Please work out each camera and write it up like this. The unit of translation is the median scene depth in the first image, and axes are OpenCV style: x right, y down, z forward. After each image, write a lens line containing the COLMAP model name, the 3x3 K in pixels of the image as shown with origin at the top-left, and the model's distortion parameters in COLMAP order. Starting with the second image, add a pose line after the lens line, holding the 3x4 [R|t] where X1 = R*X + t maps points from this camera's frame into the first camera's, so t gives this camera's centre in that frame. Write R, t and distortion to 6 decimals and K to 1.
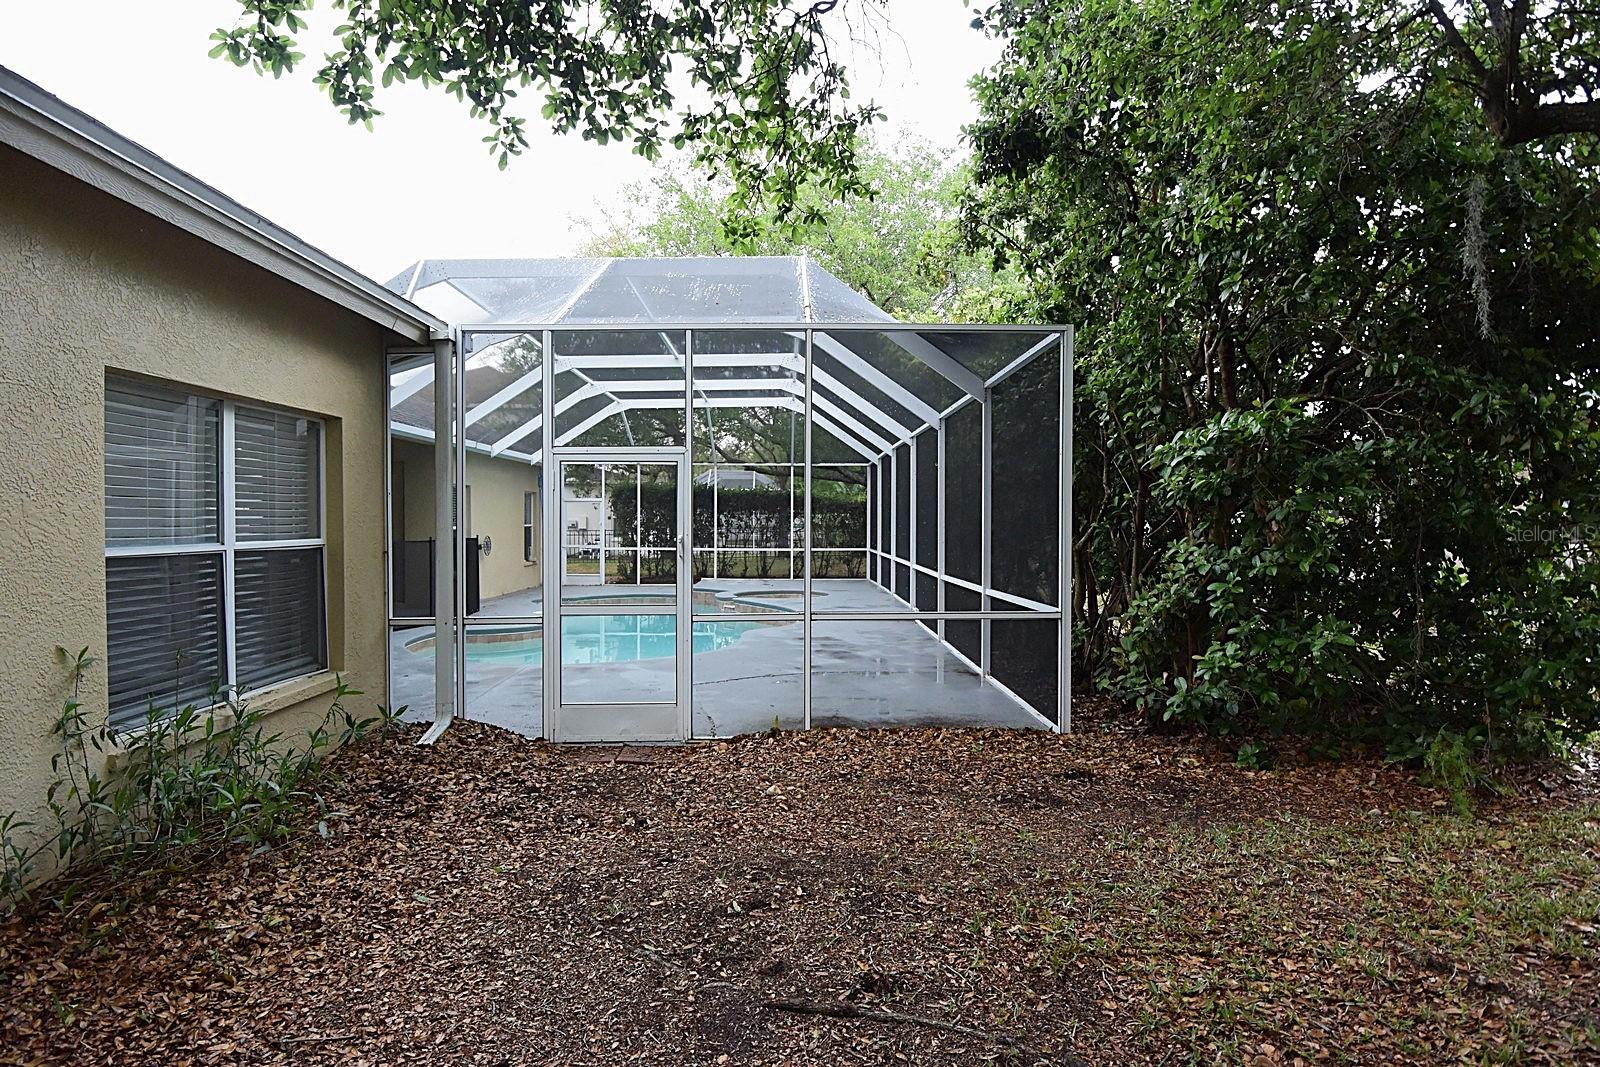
lens RADIAL K [[841.7, 0, 799.2], [0, 841.7, 540.9], [0, 0, 1]] dist [0.000052, -0.027556]
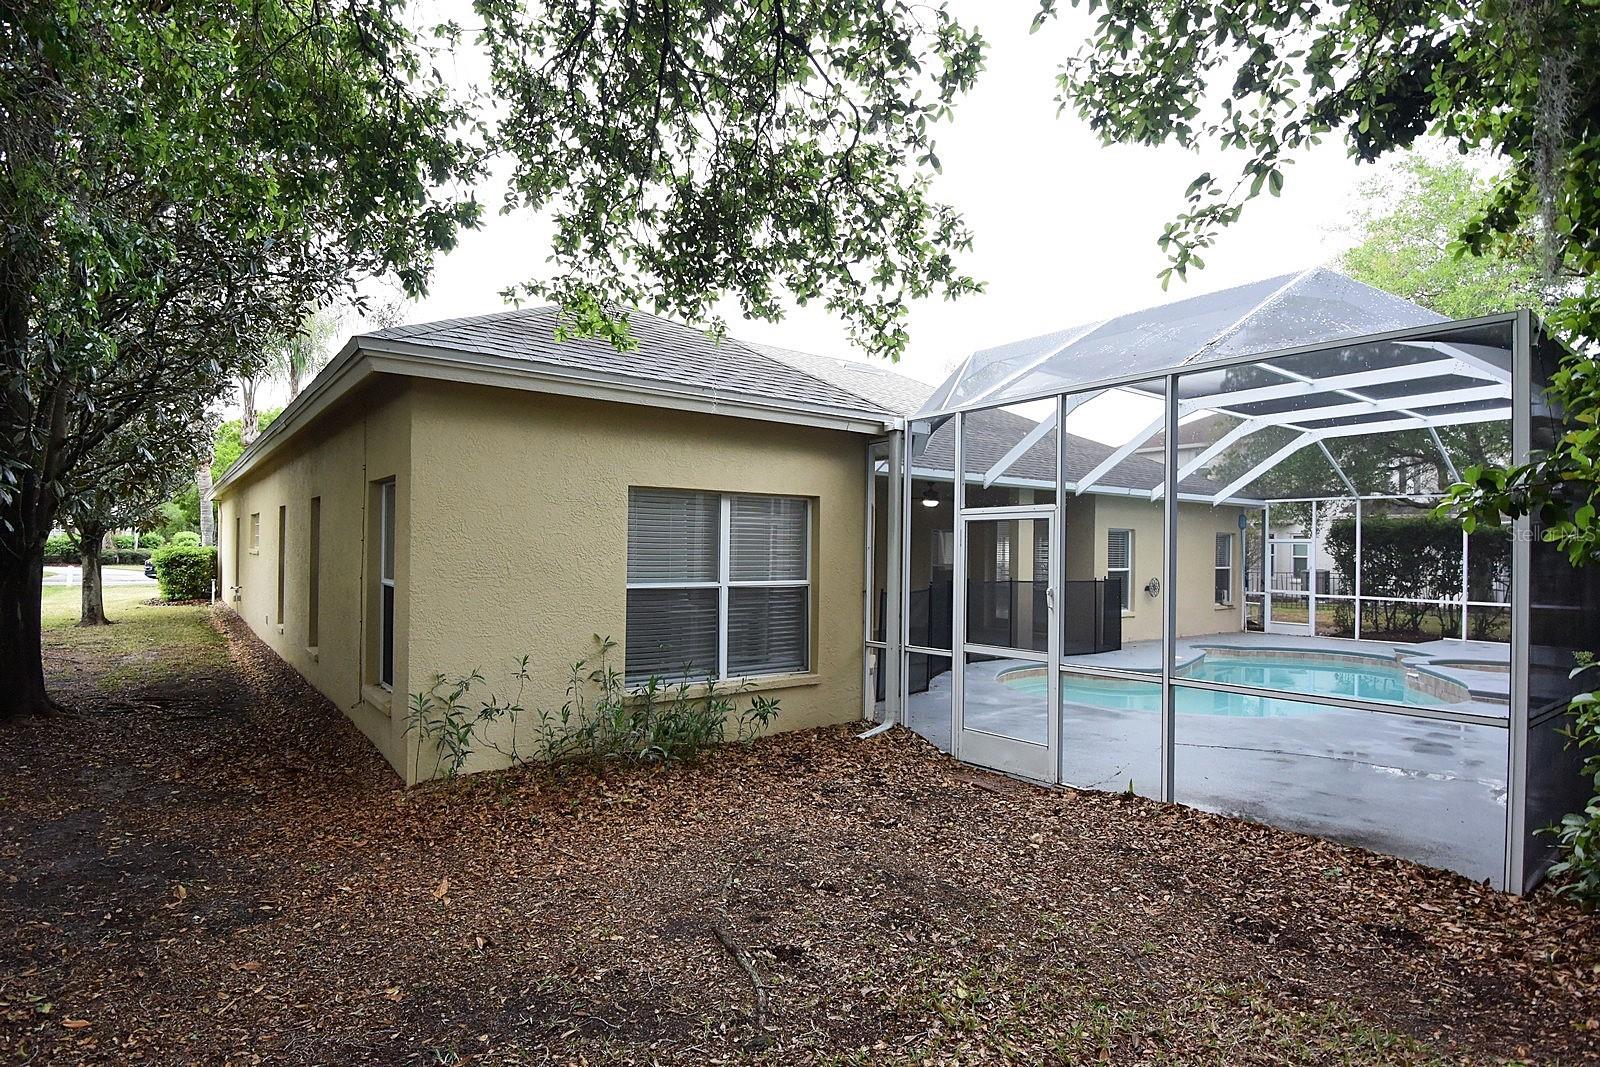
lens RADIAL K [[841.7, 0, 799.2], [0, 841.7, 540.9], [0, 0, 1]] dist [0.000052, -0.027556]
pose [[0.596704, -0.001017, -0.802461, 0.653136], [-0.031003, 0.999223, -0.024320, -0.039000], [0.801862, 0.039391, 0.596209, 0.132709]]
